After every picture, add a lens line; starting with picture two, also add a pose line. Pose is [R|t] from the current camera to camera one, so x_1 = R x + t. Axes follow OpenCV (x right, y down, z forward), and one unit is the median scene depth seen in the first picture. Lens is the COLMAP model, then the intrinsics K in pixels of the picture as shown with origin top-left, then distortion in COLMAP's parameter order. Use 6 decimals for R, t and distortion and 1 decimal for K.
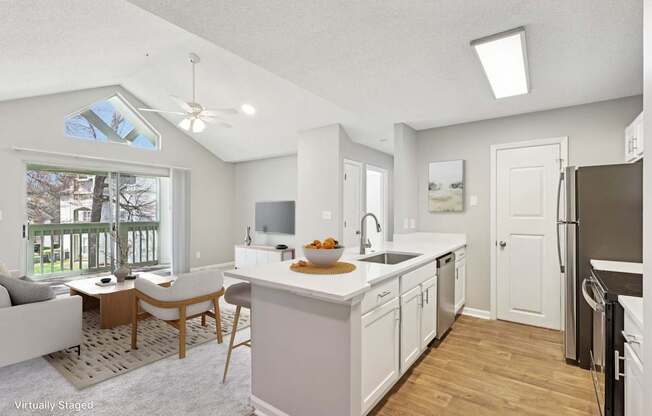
lens RADIAL K [[305.7, 0, 324.2], [0, 305.7, 213.2], [0, 0, 1]] dist [0.001895, 0.000380]
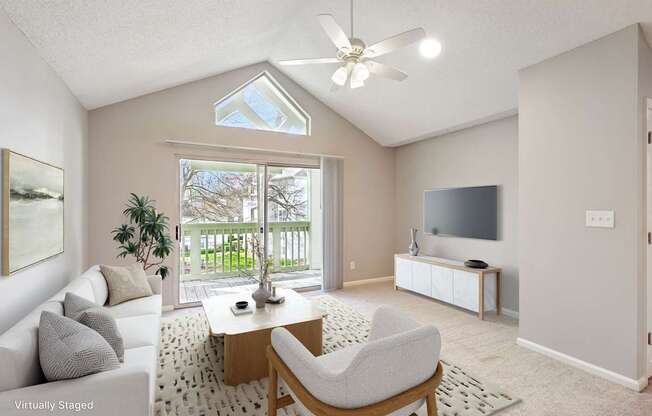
lens RADIAL K [[305.7, 0, 324.2], [0, 305.7, 213.2], [0, 0, 1]] dist [0.001895, 0.000380]
pose [[0.896560, -0.000900, -0.442922, -0.134891], [0.003306, 0.999984, 0.004659, -0.001017], [0.442911, -0.005641, 0.896548, 0.273752]]
